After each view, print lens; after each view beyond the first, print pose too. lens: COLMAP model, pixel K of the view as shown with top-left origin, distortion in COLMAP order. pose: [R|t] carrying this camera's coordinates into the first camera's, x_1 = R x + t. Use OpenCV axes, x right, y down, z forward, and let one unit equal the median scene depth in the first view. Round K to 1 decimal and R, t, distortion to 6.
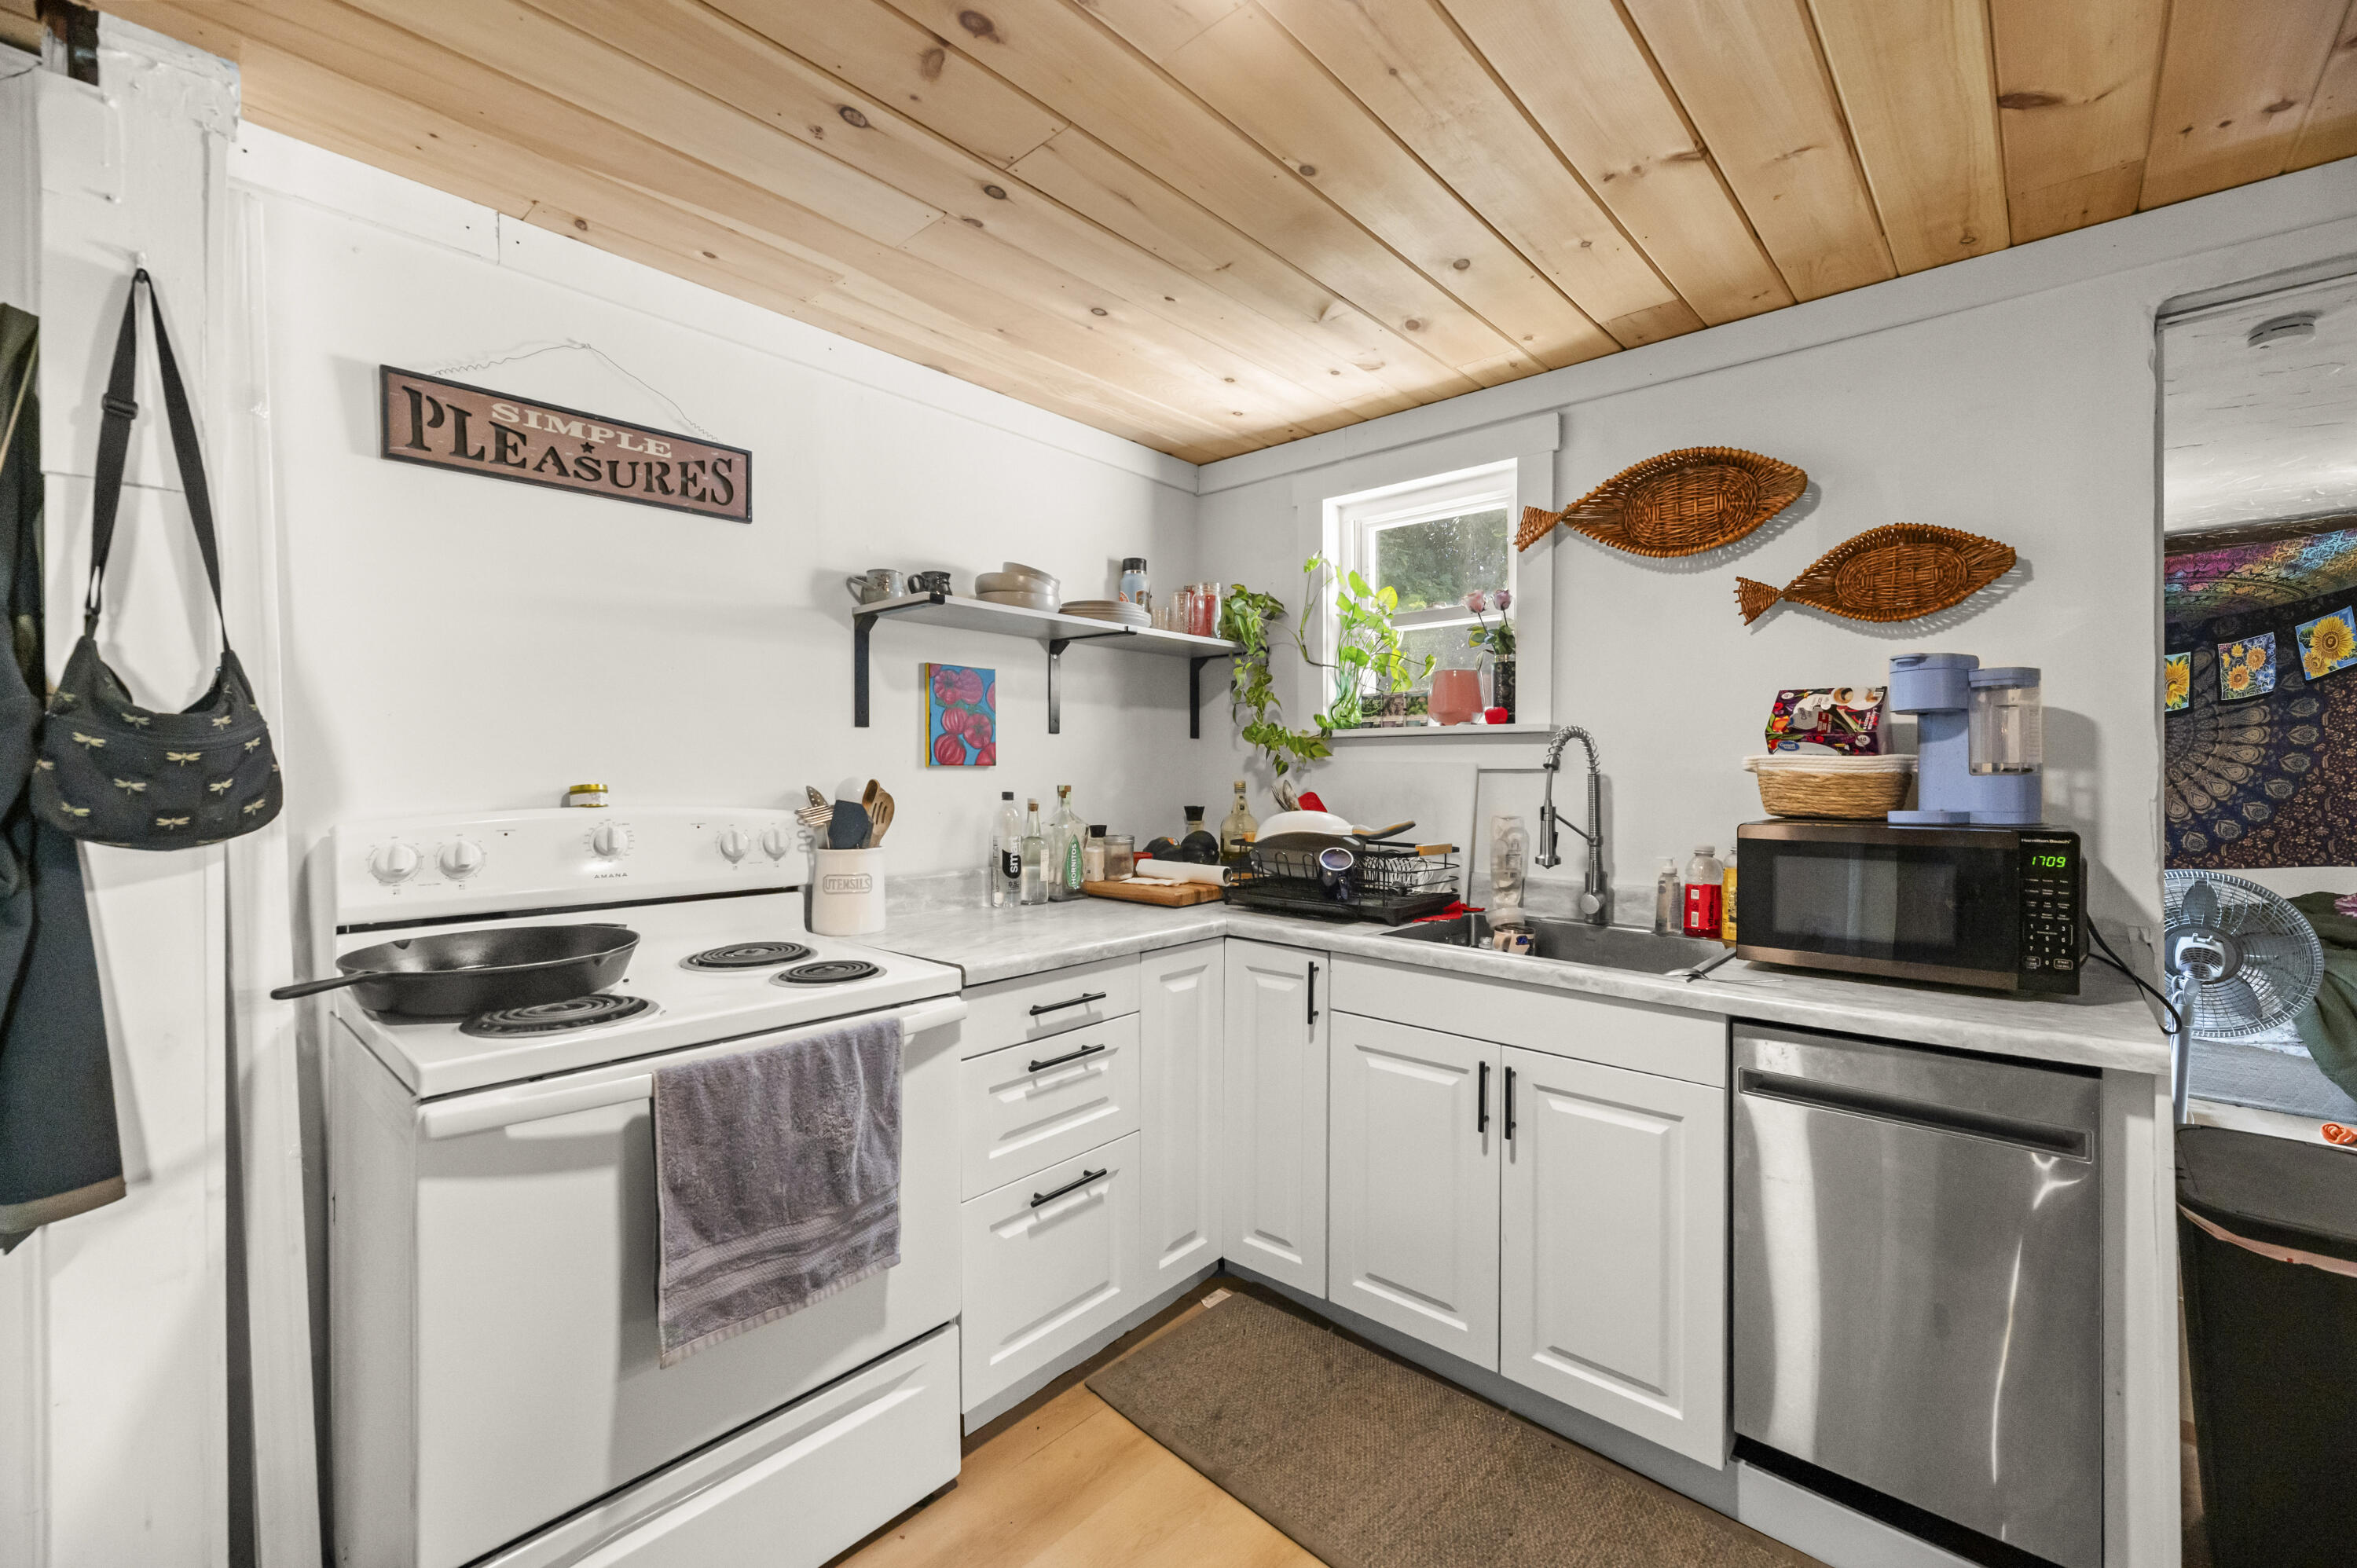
lens RADIAL K [[958.6, 0, 1191.2], [0, 958.6, 778.3], [0, 0, 1]] dist [-0.000307, 0.000029]
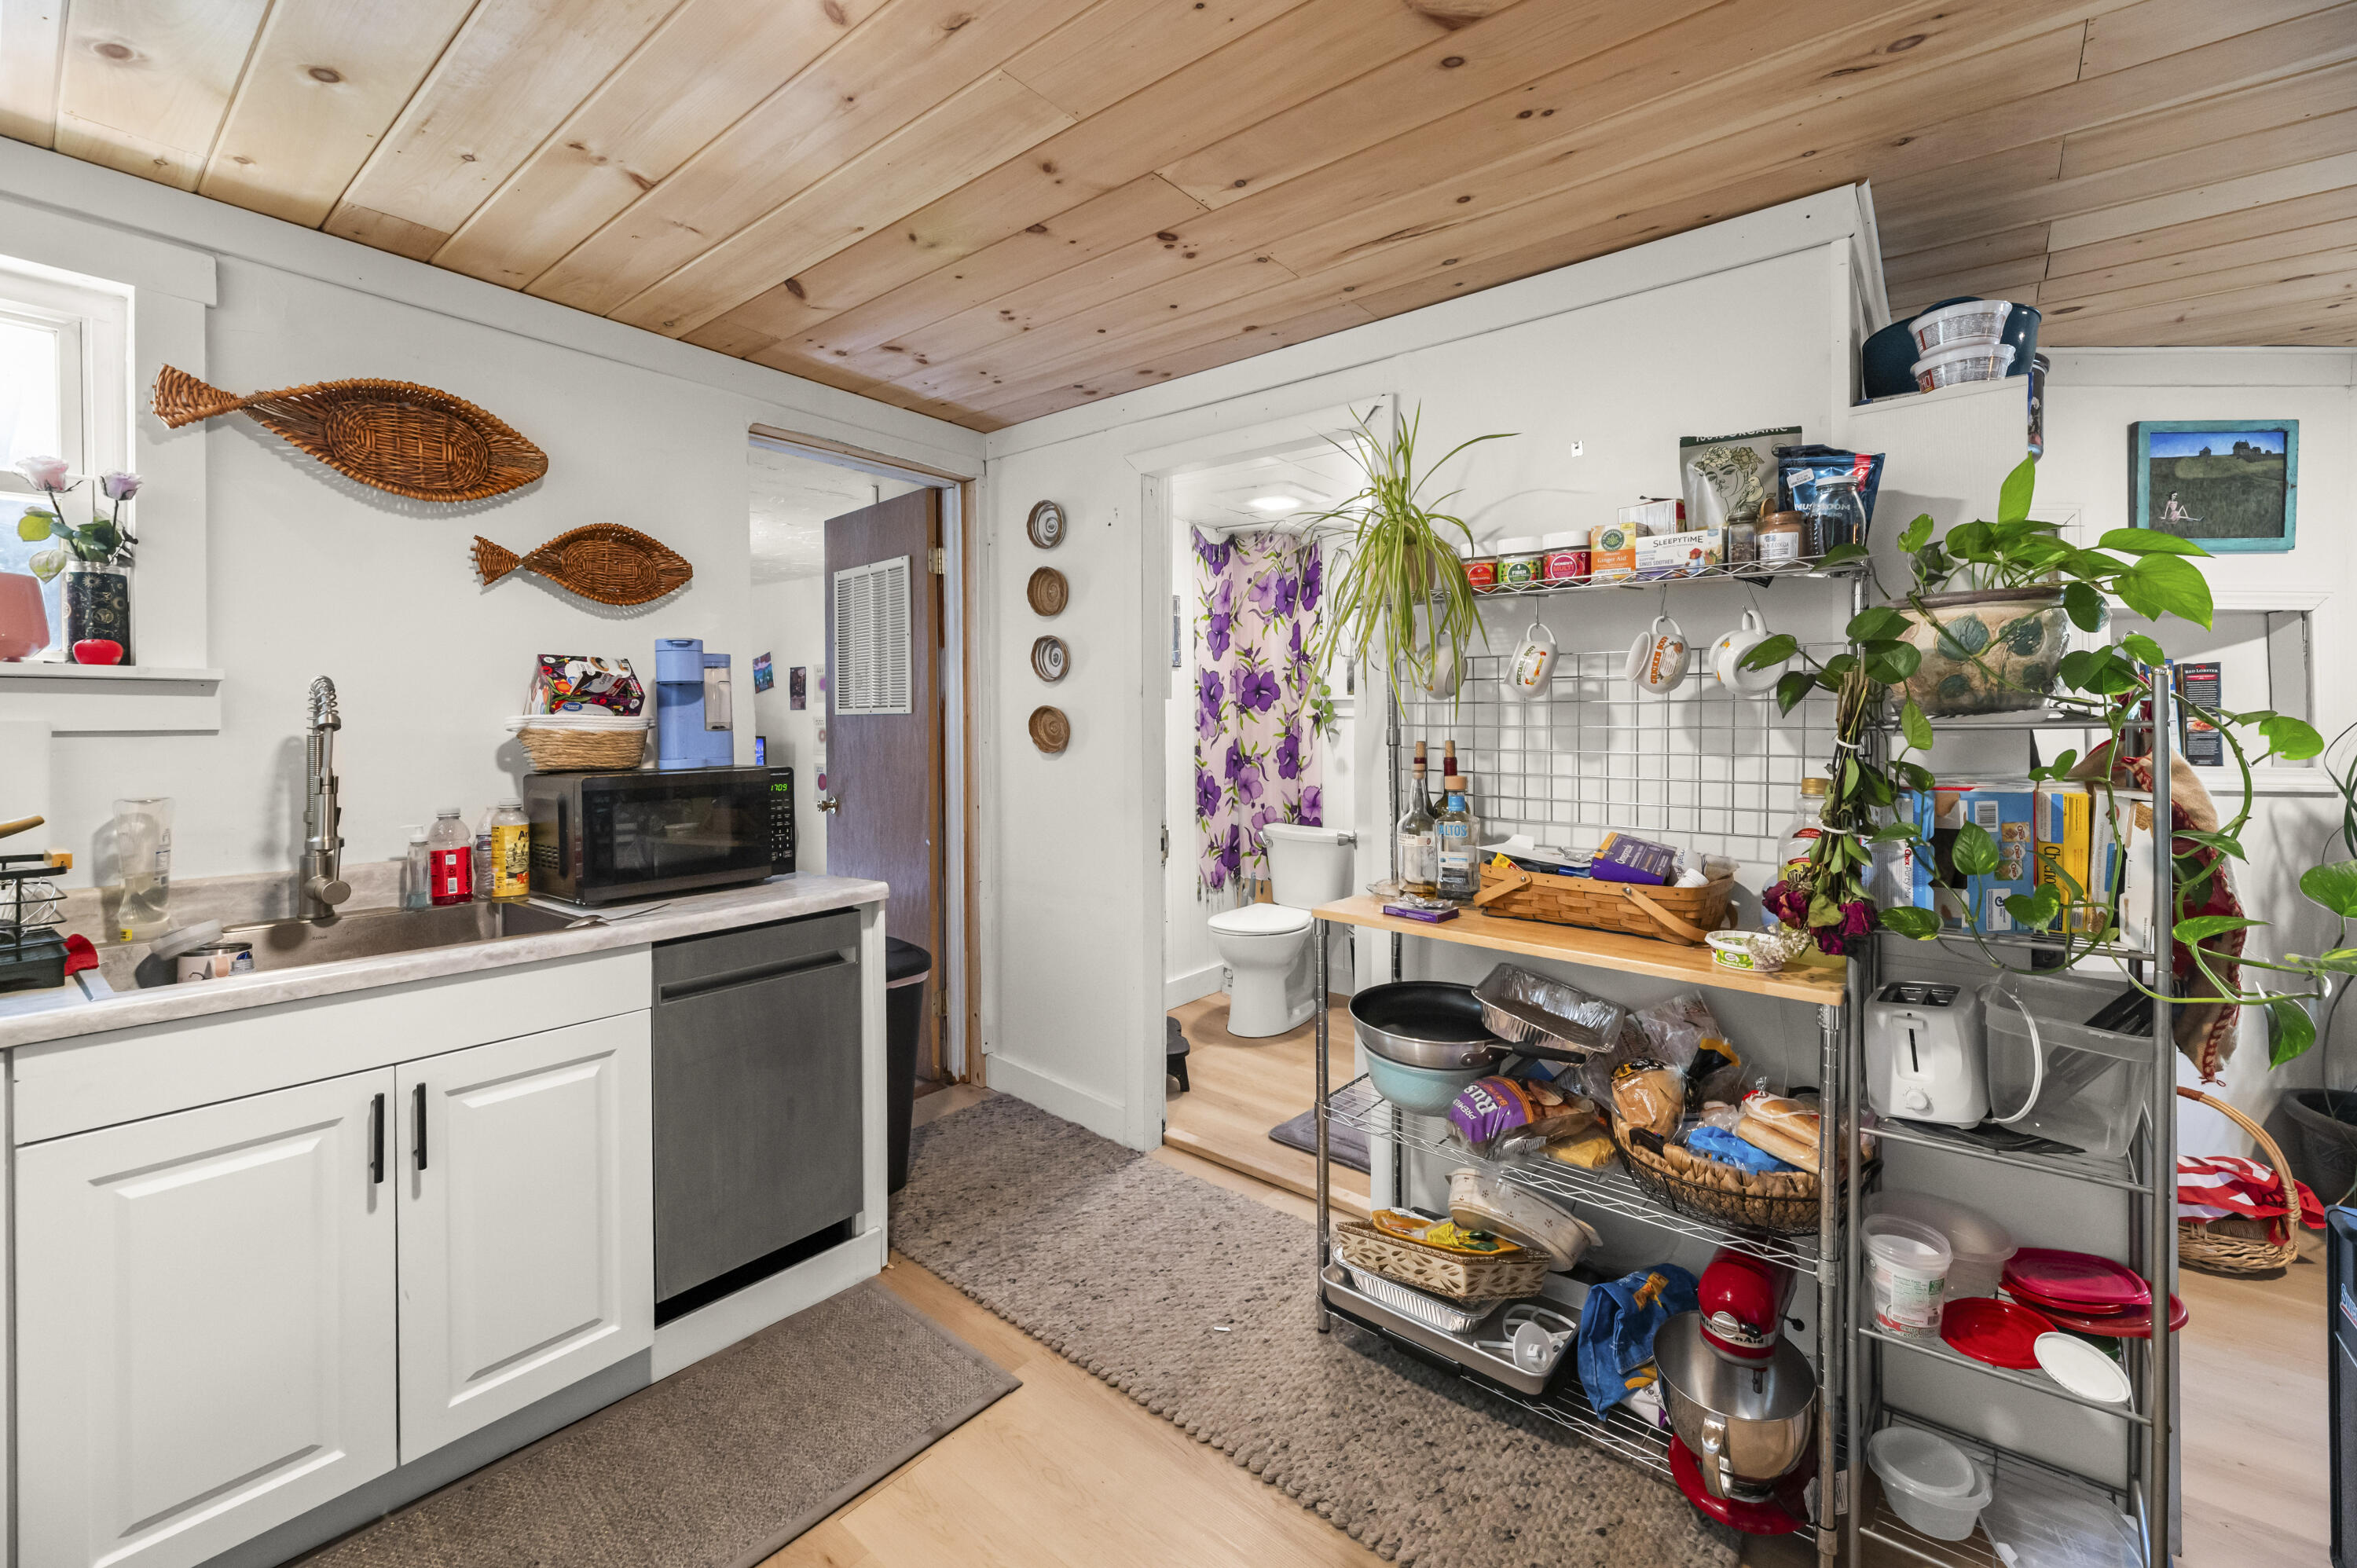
lens RADIAL K [[965.4, 0, 1183.8], [0, 965.4, 727.4], [0, 0, 1]] dist [-0.000077, 0.000128]
pose [[-0.051734, -0.006934, 0.998637, -0.475483], [0.014246, 0.999869, 0.007681, -0.007778], [-0.998559, 0.014624, -0.051628, 0.321090]]
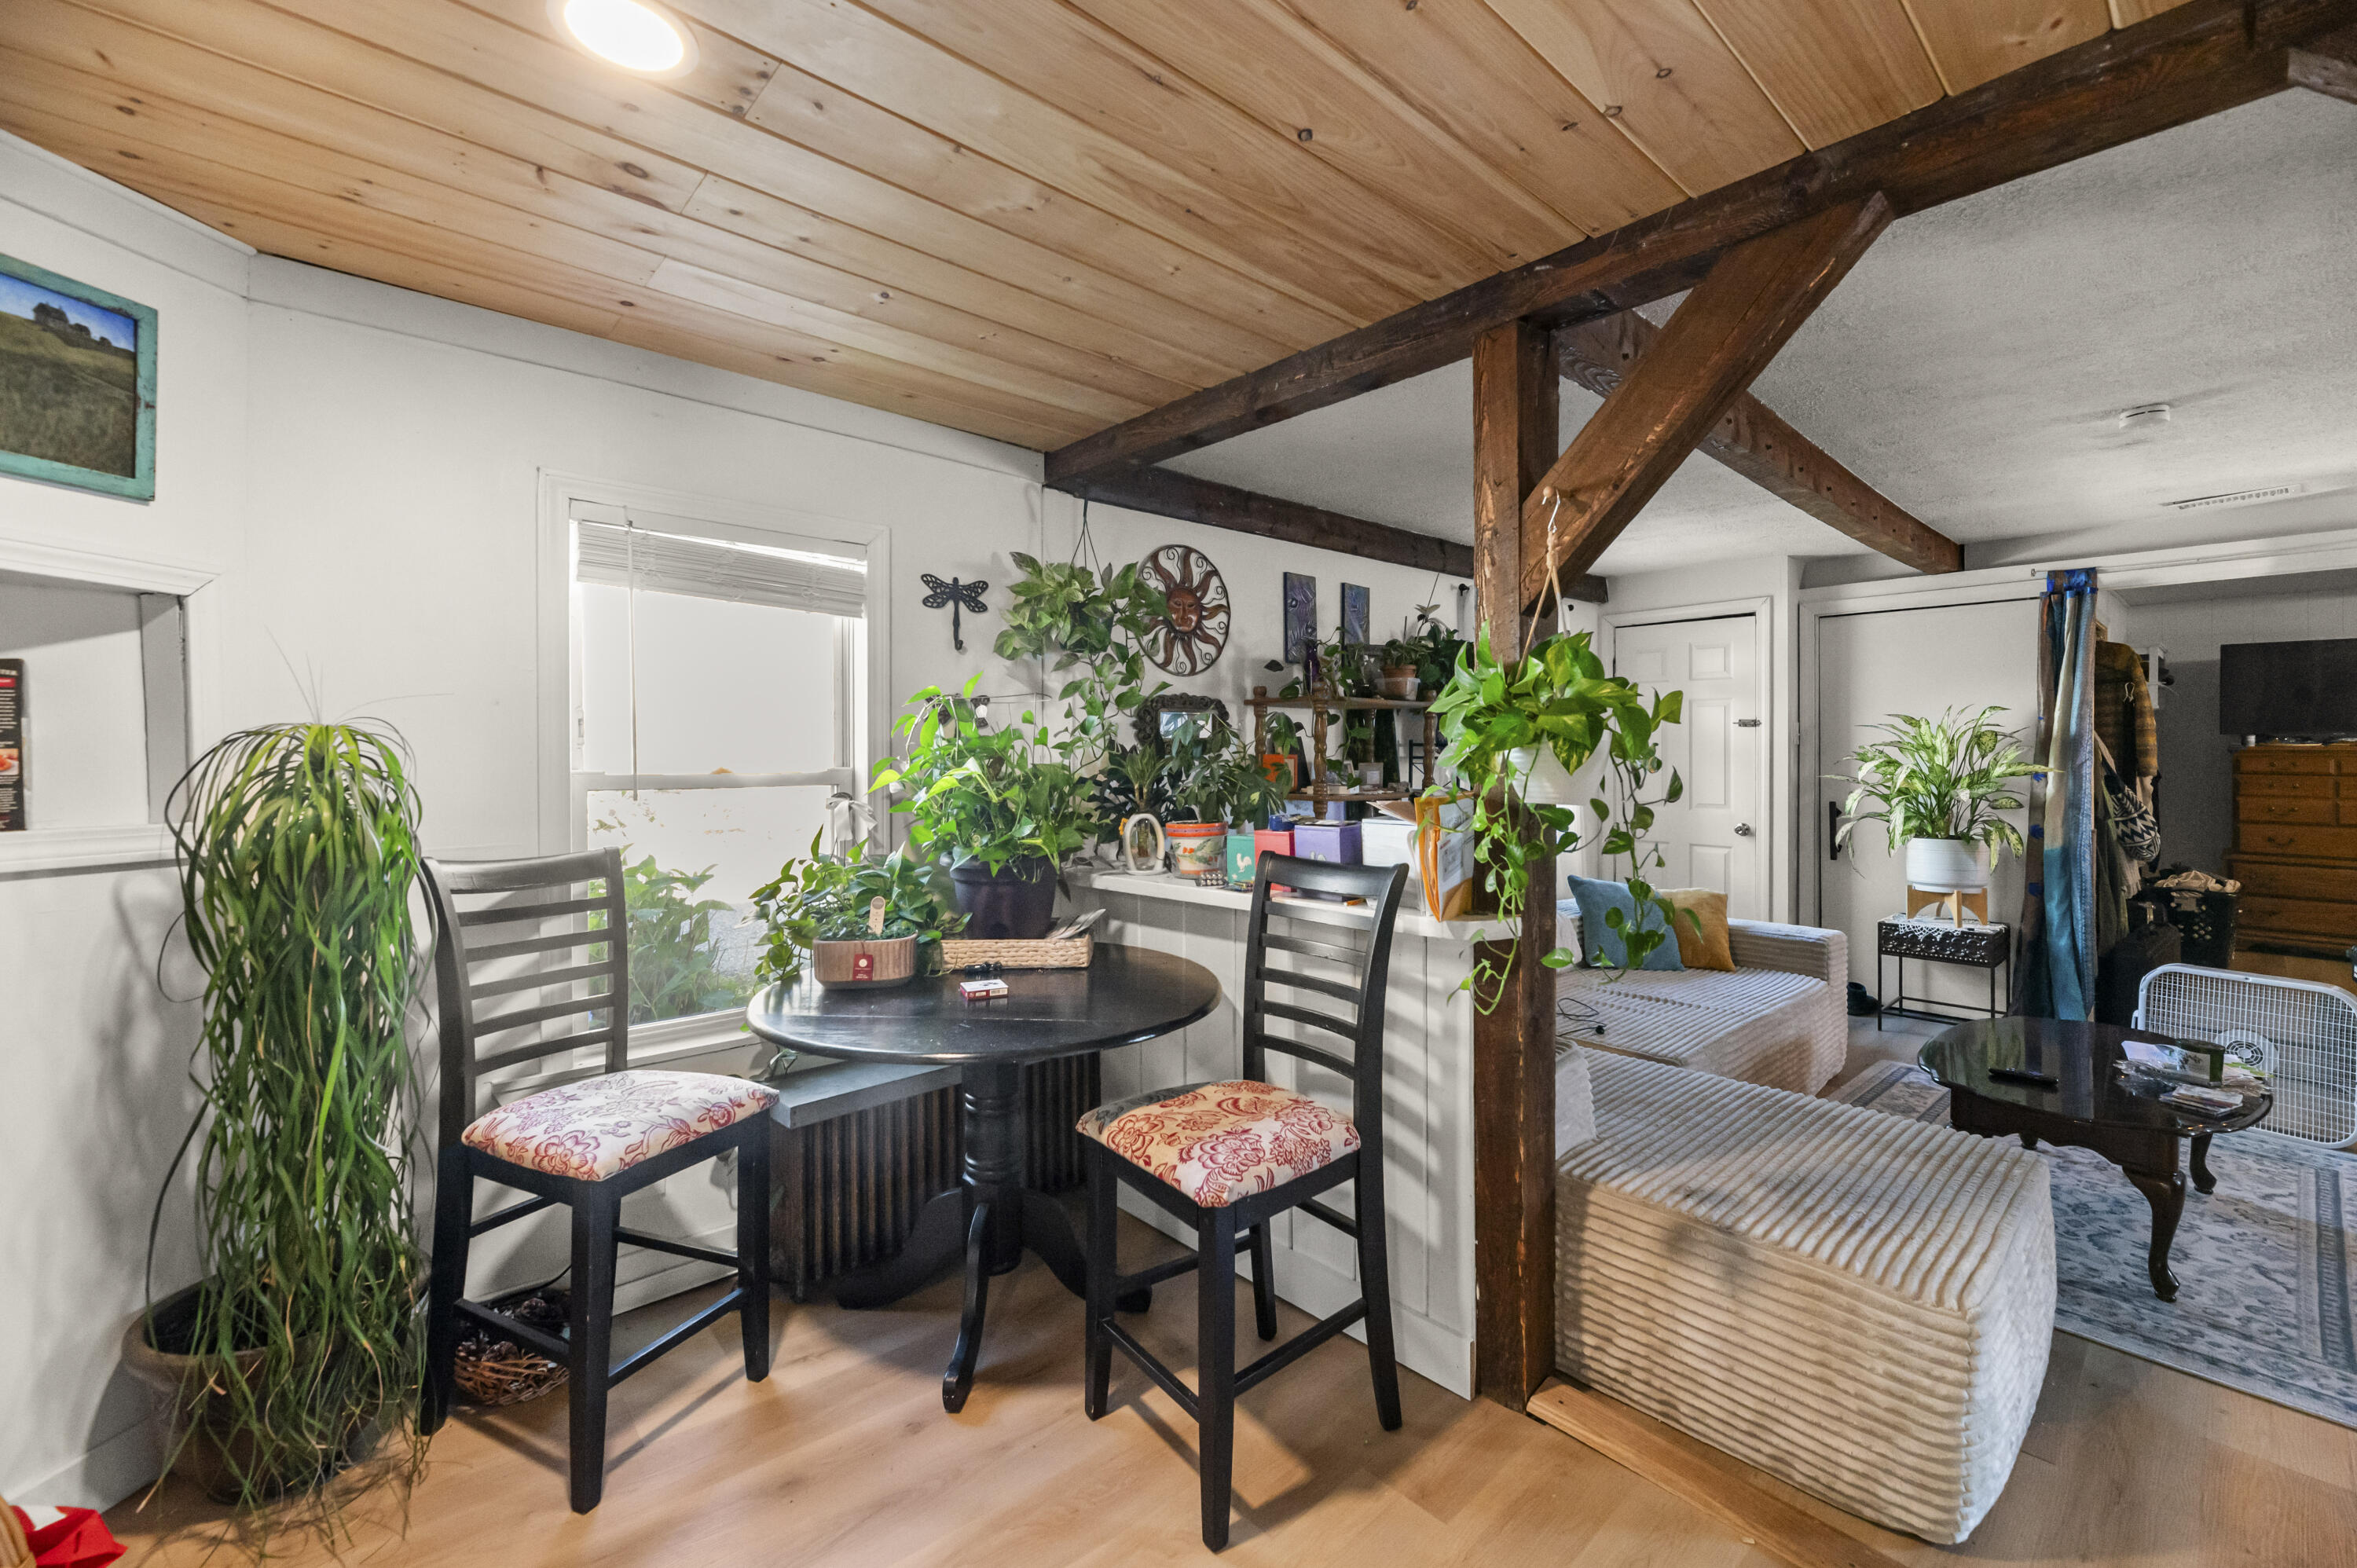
lens RADIAL K [[958.6, 0, 1182.8], [0, 958.6, 744.6], [0, 0, 1]] dist [-0.000430, 0.000016]
pose [[-0.993779, -0.000818, 0.111367, -0.291833], [0.000260, 0.999953, 0.009661, -0.003007], [-0.111369, 0.009630, -0.993732, -0.426248]]
